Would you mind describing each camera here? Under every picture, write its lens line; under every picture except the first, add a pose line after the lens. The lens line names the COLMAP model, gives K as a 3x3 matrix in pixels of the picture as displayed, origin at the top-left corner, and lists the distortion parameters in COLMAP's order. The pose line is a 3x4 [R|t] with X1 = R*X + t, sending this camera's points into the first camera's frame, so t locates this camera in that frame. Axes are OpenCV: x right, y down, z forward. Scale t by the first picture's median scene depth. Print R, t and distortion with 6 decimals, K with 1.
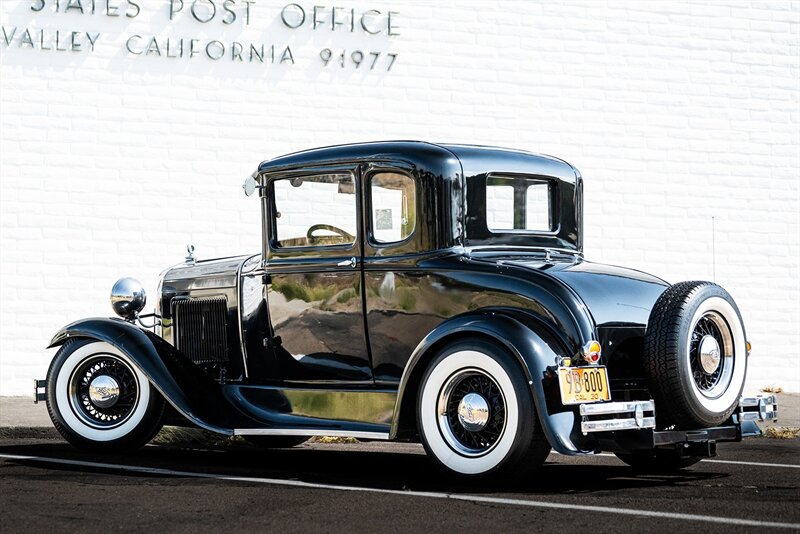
lens RADIAL K [[2115.7, 0, 400.0], [0, 2115.7, 267.0], [0, 0, 1]] dist [0.013393, 0.143568]
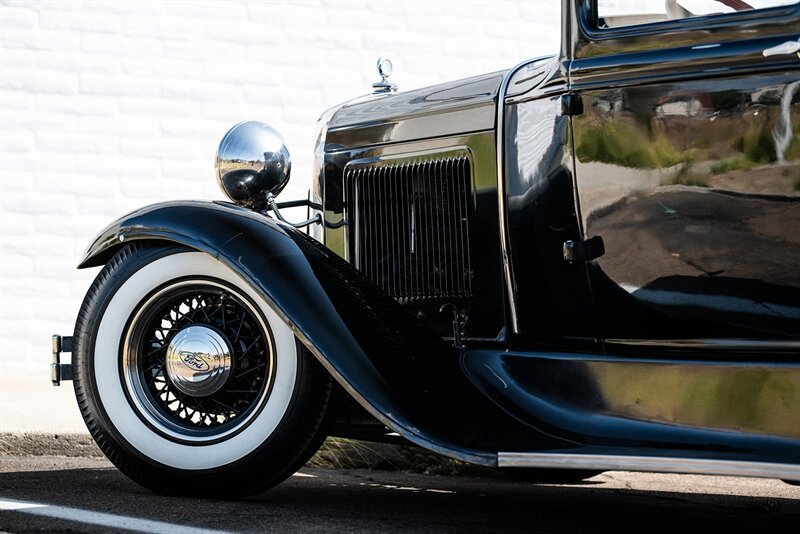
lens RADIAL K [[2115.7, 0, 400.0], [0, 2115.7, 267.0], [0, 0, 1]] dist [0.013393, 0.143568]
pose [[0.997856, 0.010214, -0.064639, -0.066690], [-0.009815, 0.999931, 0.006495, 0.034895], [0.064701, -0.005847, 0.997888, 0.544495]]
